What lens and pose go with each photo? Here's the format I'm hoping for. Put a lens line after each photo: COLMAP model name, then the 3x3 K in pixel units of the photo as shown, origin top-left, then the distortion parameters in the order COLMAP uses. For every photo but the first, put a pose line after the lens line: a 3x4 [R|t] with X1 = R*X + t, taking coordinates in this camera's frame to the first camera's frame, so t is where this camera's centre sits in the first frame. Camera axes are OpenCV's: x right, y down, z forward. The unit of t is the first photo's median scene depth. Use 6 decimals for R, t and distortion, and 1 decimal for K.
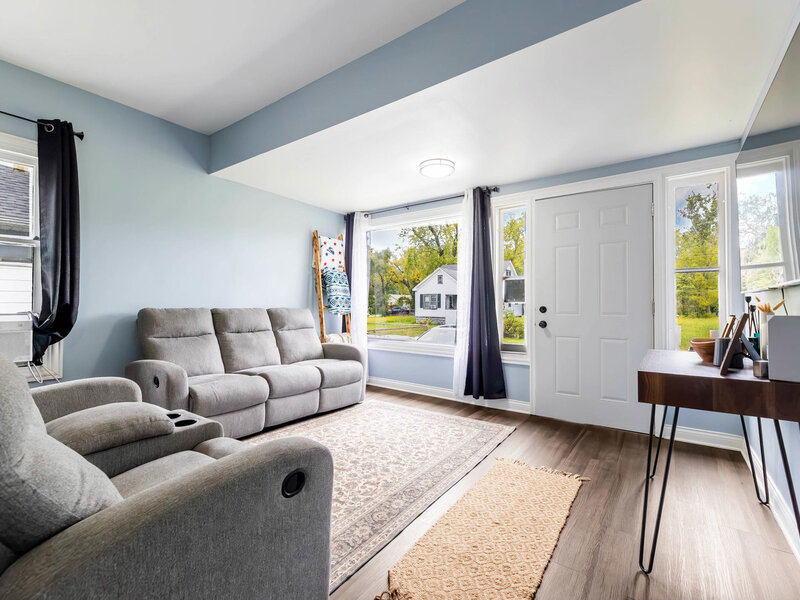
lens RADIAL K [[368.0, 0, 400.0], [0, 368.0, 300.0], [0, 0, 1]] dist [0.000573, 0.000070]
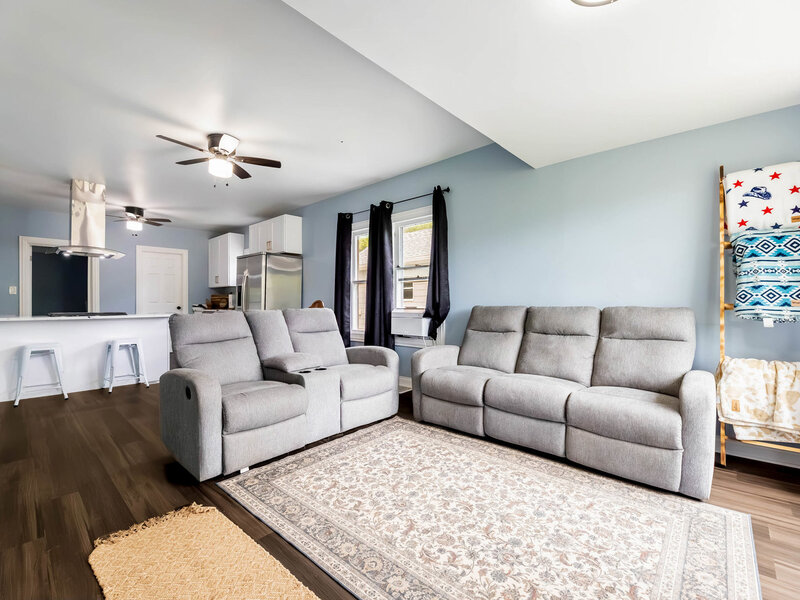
lens RADIAL K [[372.5, 0, 400.0], [0, 372.5, 300.0], [0, 0, 1]] dist [-0.003572, -0.000221]
pose [[-0.131389, -0.013289, -0.991242, 0.504399], [0.014484, 0.999778, -0.015324, 0.015976], [0.991225, -0.016370, -0.131168, 0.778498]]
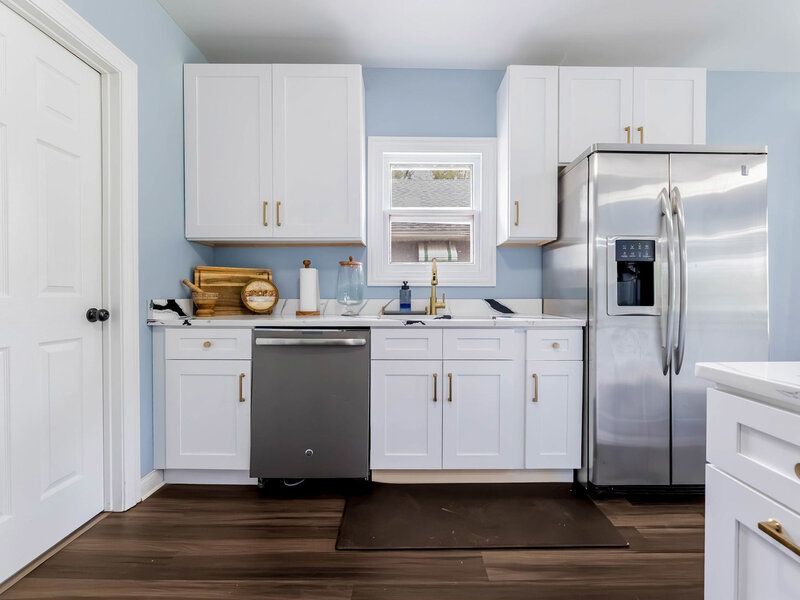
lens RADIAL K [[372.5, 0, 400.0], [0, 372.5, 300.0], [0, 0, 1]] dist [-0.003572, -0.000221]
pose [[0.591152, 0.003748, -0.806551, -1.203725], [0.010310, 0.999872, 0.012203, -0.018701], [0.806494, -0.015529, 0.591038, -1.118755]]
